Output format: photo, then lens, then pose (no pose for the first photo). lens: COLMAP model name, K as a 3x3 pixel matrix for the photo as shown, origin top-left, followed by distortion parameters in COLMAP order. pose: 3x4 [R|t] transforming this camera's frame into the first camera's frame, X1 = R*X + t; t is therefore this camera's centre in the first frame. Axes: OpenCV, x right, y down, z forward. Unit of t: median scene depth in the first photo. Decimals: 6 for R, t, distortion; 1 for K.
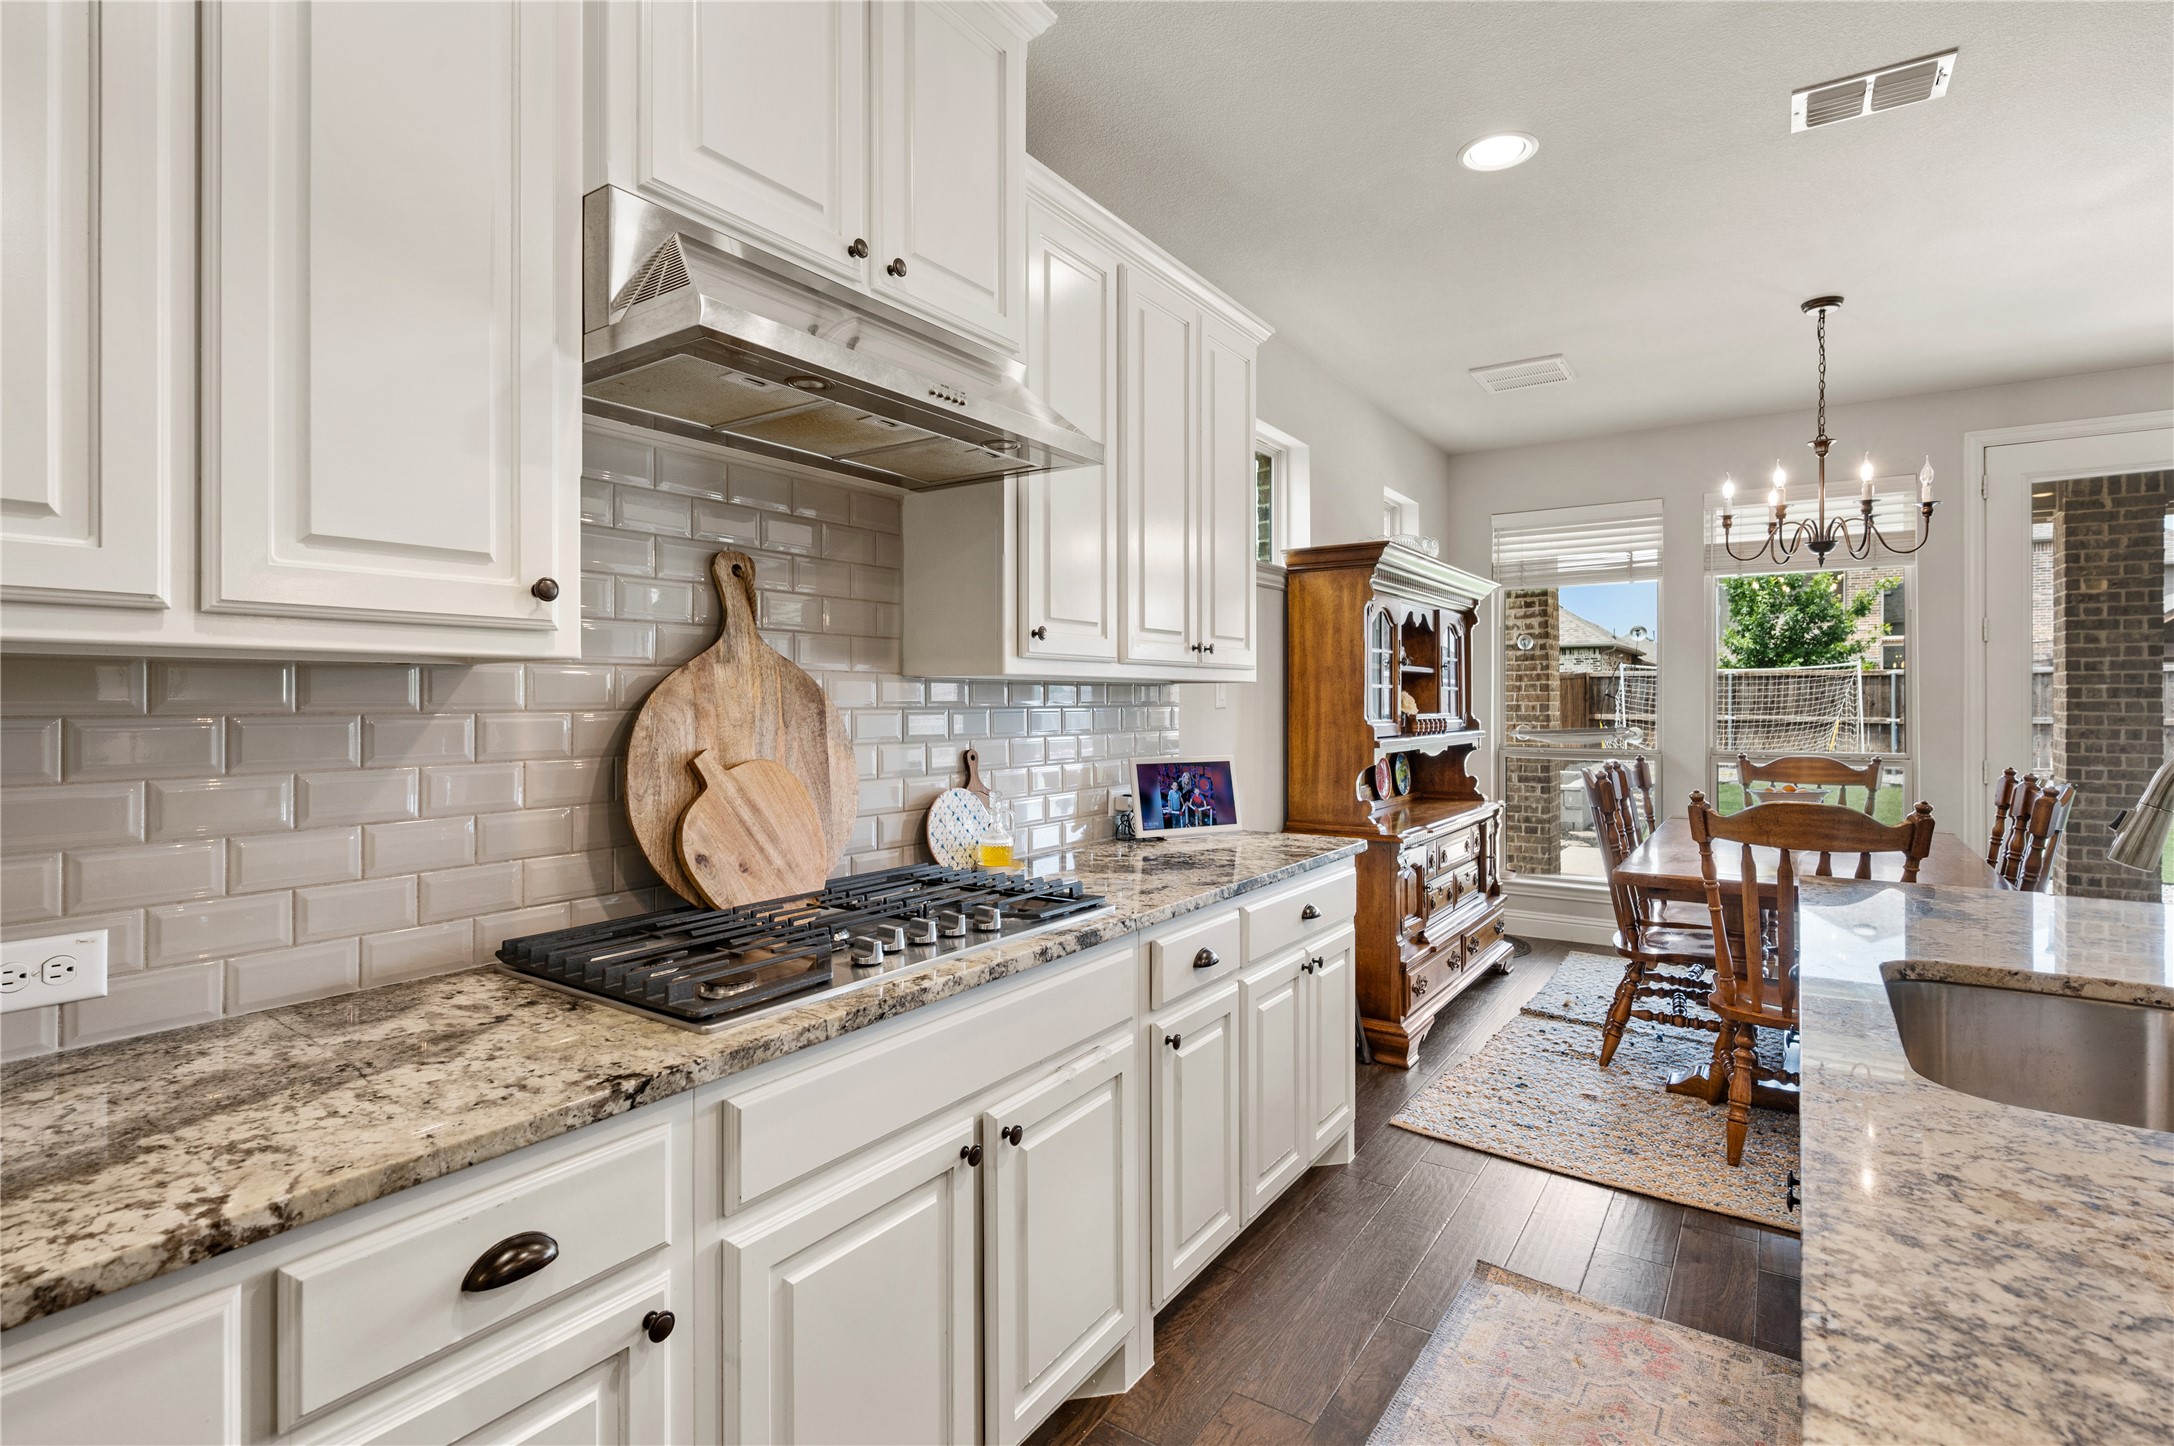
lens RADIAL K [[1058.2, 0, 1076.6], [0, 1058.2, 702.5], [0, 0, 1]] dist [0.001181, -0.001575]
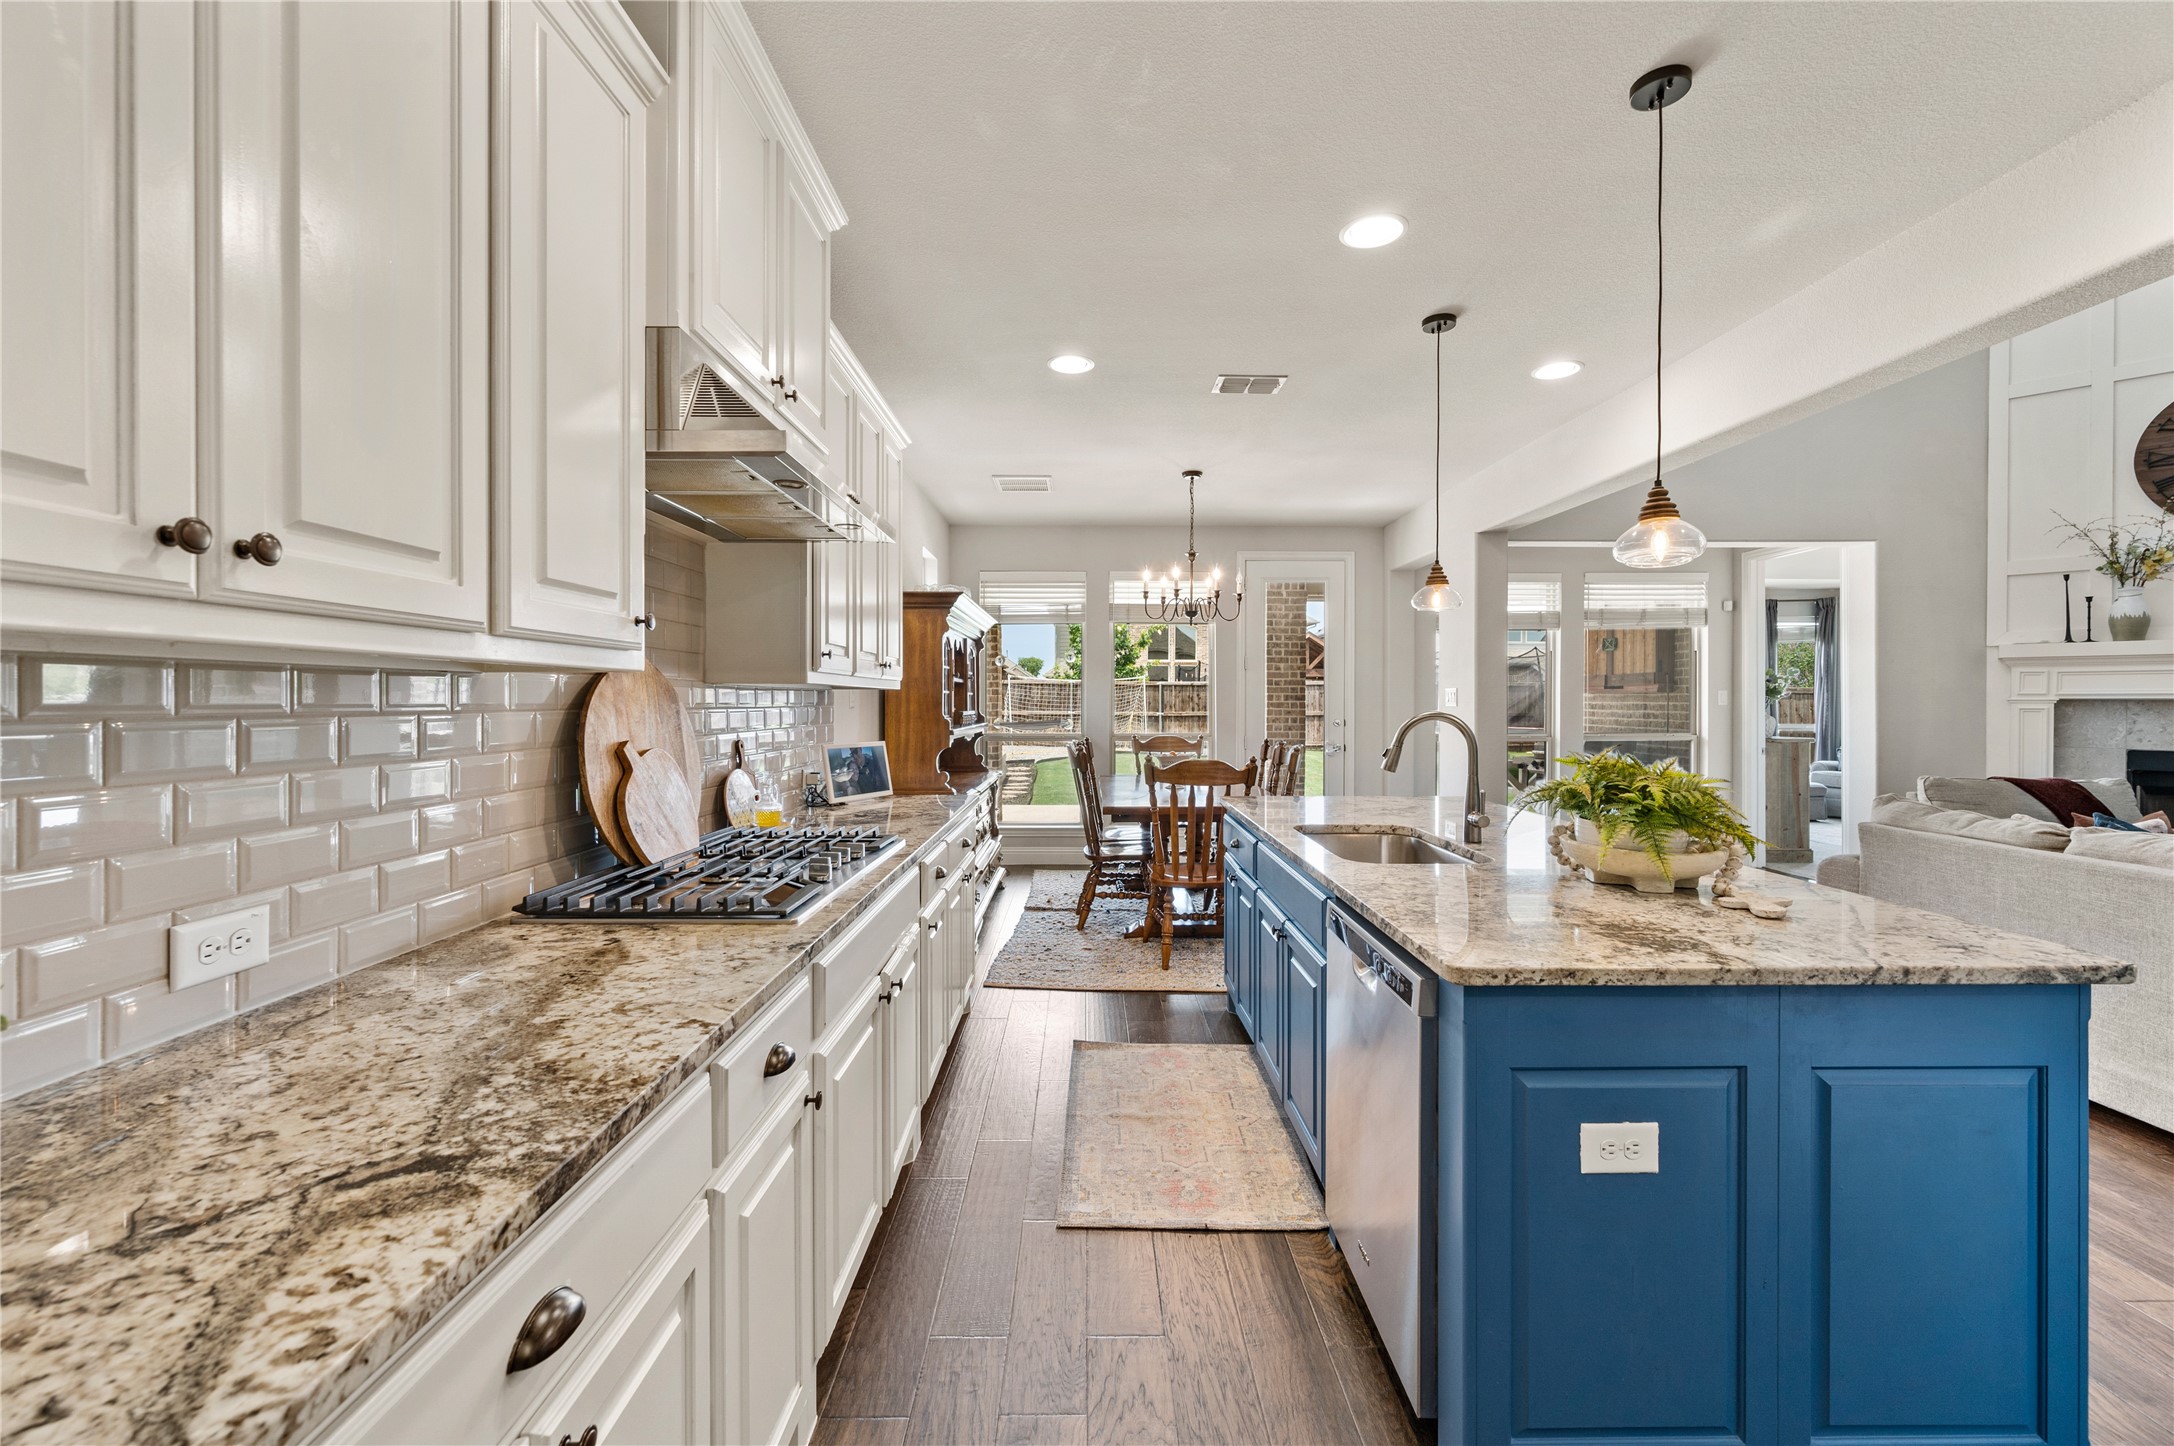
lens RADIAL K [[870.9, 0, 1104.2], [0, 870.9, 710.3], [0, 0, 1]] dist [-0.002773, -0.000161]
pose [[0.819069, -0.004624, 0.573676, -0.402314], [-0.000075, 0.999967, 0.008167, -0.000720], [-0.573694, -0.006732, 0.819042, -0.154511]]
